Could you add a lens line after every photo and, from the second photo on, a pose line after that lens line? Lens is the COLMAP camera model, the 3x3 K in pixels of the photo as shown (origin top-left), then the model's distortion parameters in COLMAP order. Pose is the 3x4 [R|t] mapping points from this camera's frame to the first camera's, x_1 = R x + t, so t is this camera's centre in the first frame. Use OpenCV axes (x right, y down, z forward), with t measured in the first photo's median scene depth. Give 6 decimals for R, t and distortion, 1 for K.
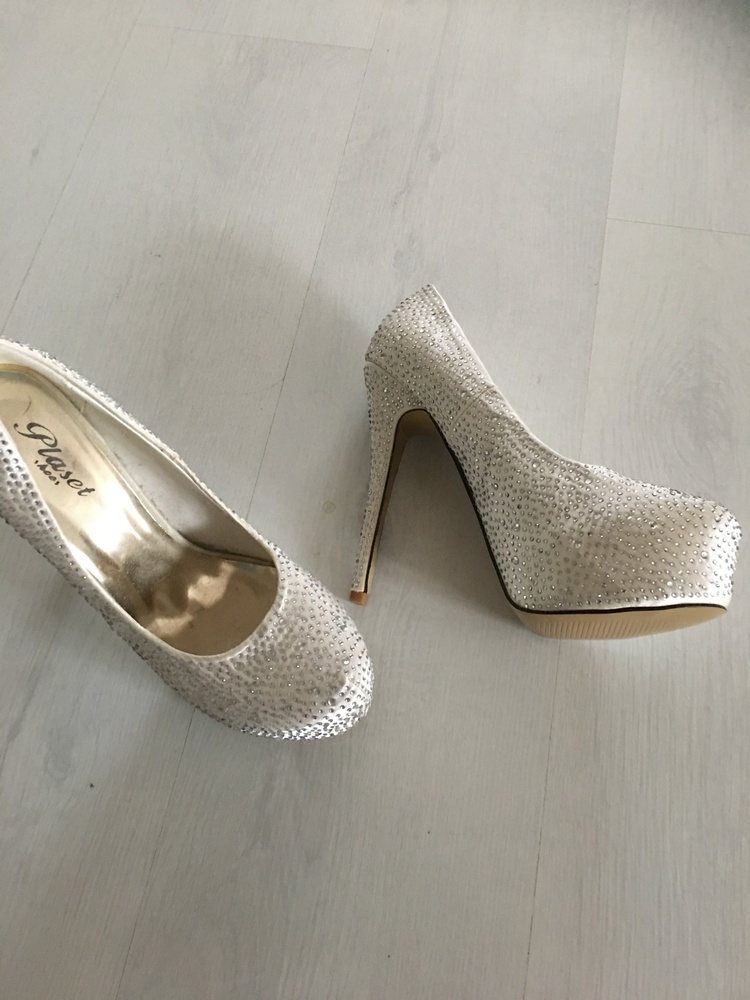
lens RADIAL K [[850.9, 0, 377.1], [0, 850.9, 491.5], [0, 0, 1]] dist [0.091912, -0.134648]
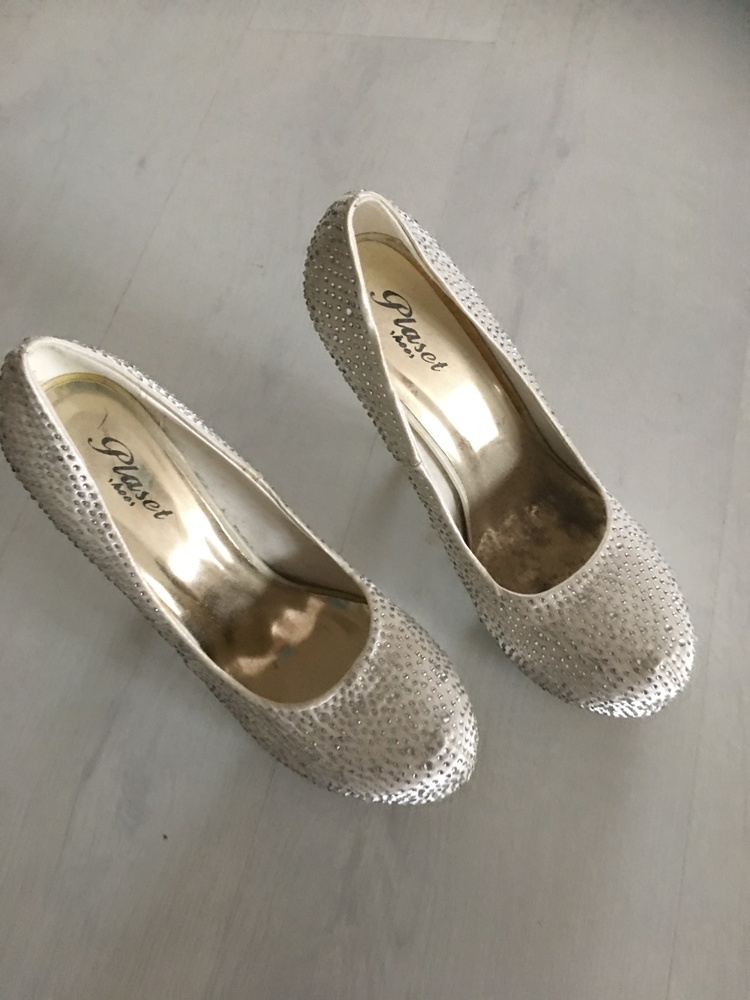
lens RADIAL K [[845.9, 0, 382.3], [0, 845.9, 507.3], [0, 0, 1]] dist [0.036967, -0.014331]
pose [[0.991342, 0.022659, -0.129339, 0.005730], [-0.024866, 0.999571, -0.015472, 0.000892], [0.128933, 0.018554, 0.991480, 0.139049]]
